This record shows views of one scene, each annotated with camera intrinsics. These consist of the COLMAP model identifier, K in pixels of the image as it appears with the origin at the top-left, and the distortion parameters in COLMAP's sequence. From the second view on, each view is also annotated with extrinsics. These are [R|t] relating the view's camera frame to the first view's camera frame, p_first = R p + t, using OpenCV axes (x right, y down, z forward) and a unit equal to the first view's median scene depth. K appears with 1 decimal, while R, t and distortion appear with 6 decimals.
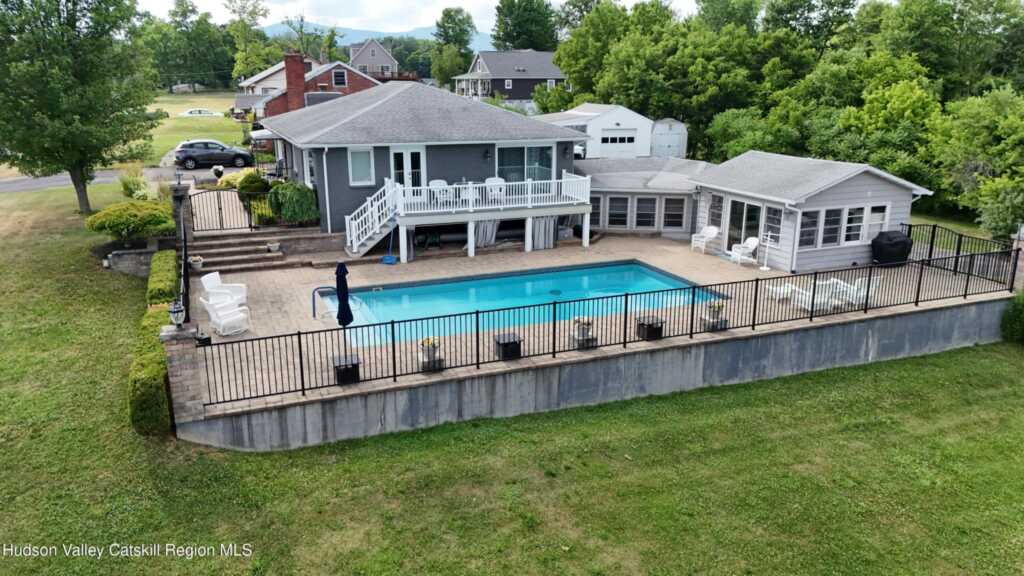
lens RADIAL K [[755.2, 0, 510.6], [0, 755.2, 286.0], [0, 0, 1]] dist [-0.009690, -0.005628]
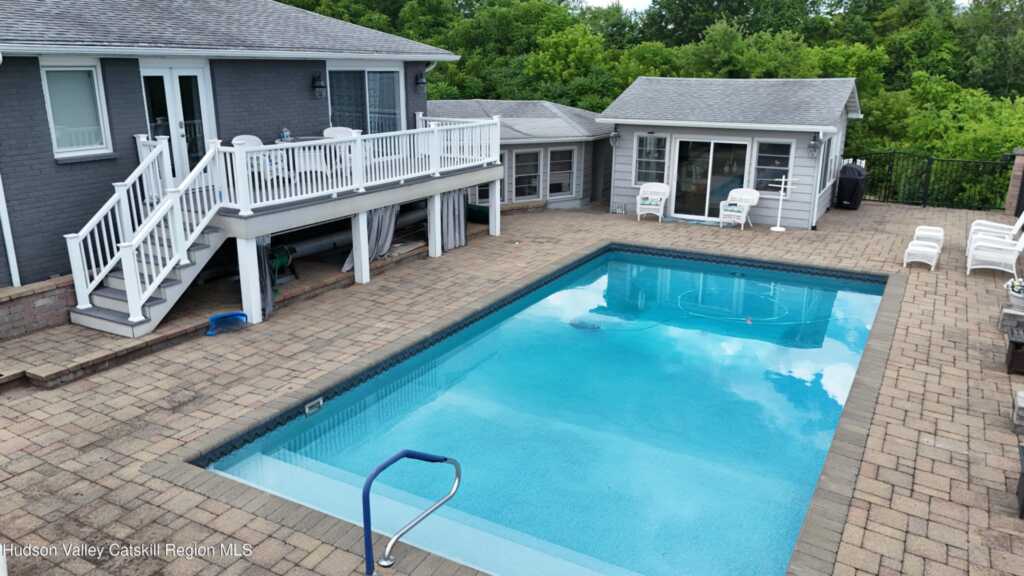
lens RADIAL K [[755.2, 0, 512.4], [0, 755.2, 313.8], [0, 0, 1]] dist [-0.009690, -0.005628]
pose [[0.782574, -0.191632, 0.592331, -0.269646], [0.161702, 0.981360, 0.103854, -0.054815], [-0.601191, 0.014507, 0.798973, 0.540459]]
